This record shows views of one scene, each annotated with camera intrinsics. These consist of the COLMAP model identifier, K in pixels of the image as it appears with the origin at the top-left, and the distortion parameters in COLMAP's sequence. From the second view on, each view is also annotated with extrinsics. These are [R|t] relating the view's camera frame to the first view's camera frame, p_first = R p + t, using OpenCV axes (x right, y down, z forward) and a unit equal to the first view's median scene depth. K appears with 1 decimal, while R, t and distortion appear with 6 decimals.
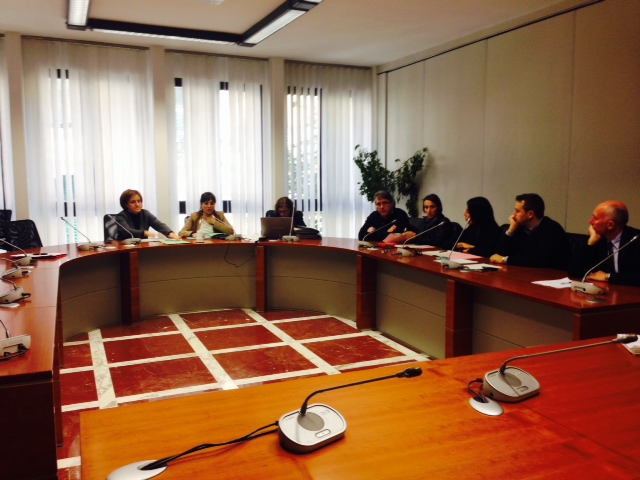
lens RADIAL K [[599.8, 0, 320.0], [0, 599.8, 240.0], [0, 0, 1]] dist [0.014540, 0.008423]
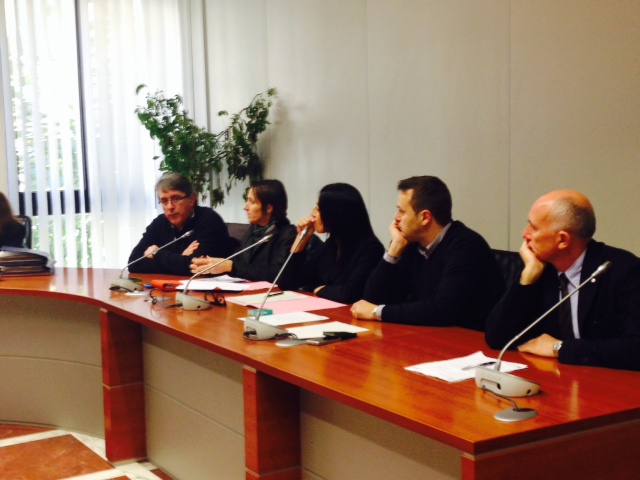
lens RADIAL K [[1032.1, 0, 320.0], [0, 1032.1, 240.0], [0, 0, 1]] dist [0.009833, 0.066683]
pose [[0.988702, -0.036628, 0.145348, 0.118863], [0.038013, 0.999254, -0.006756, -0.018787], [-0.144992, 0.012205, 0.989357, 0.143182]]
